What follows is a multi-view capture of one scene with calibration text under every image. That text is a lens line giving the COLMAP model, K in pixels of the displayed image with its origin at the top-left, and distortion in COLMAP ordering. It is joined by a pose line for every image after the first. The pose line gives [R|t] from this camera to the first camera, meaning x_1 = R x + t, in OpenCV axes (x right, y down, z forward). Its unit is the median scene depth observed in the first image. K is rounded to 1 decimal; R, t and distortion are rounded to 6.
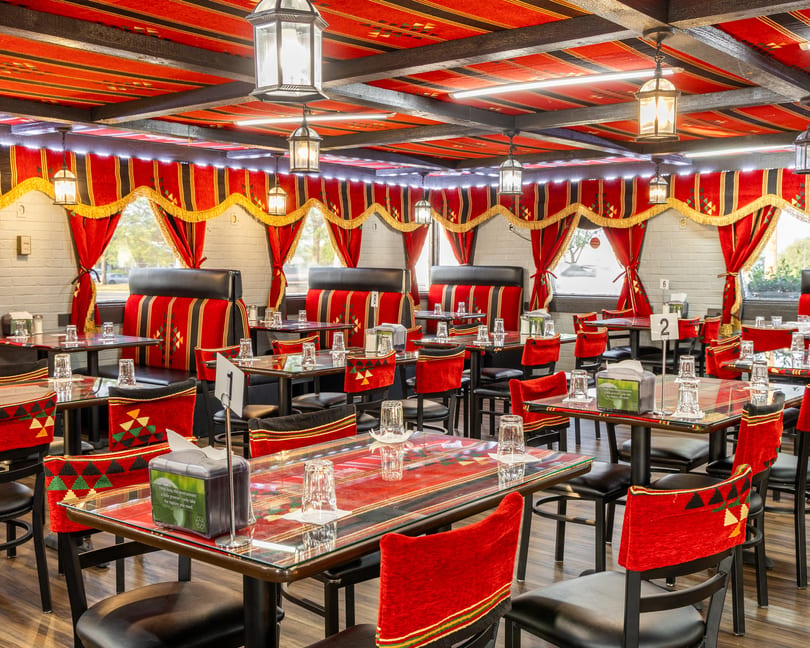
lens RADIAL K [[937.7, 0, 400.2], [0, 937.7, 320.8], [0, 0, 1]] dist [0.016771, 0.000000]
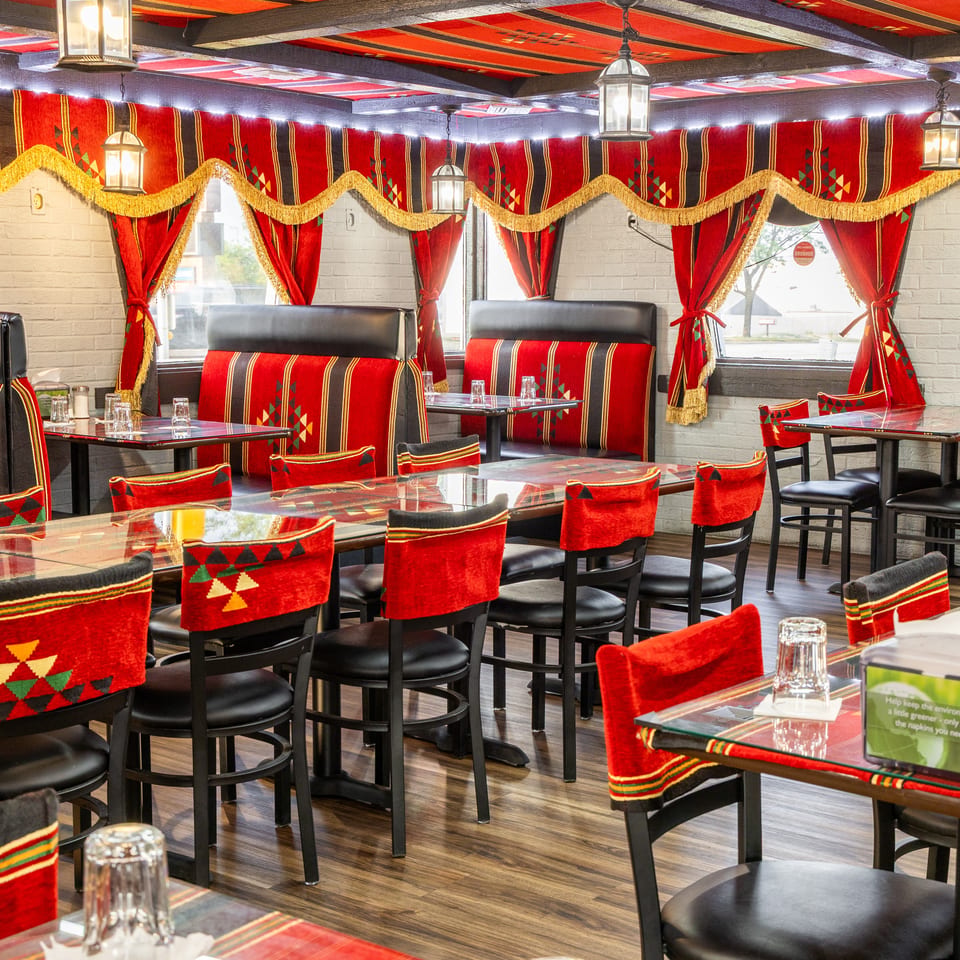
lens RADIAL K [[1630.0, 0, 481.4], [0, 1630.0, 483.7], [0, 0, 1]] dist [0.006817, 0.000000]
pose [[0.999786, -0.003230, 0.020433, 0.024672], [0.002107, 0.998498, 0.054741, -0.011090], [-0.020579, -0.054686, 0.998292, 0.163063]]
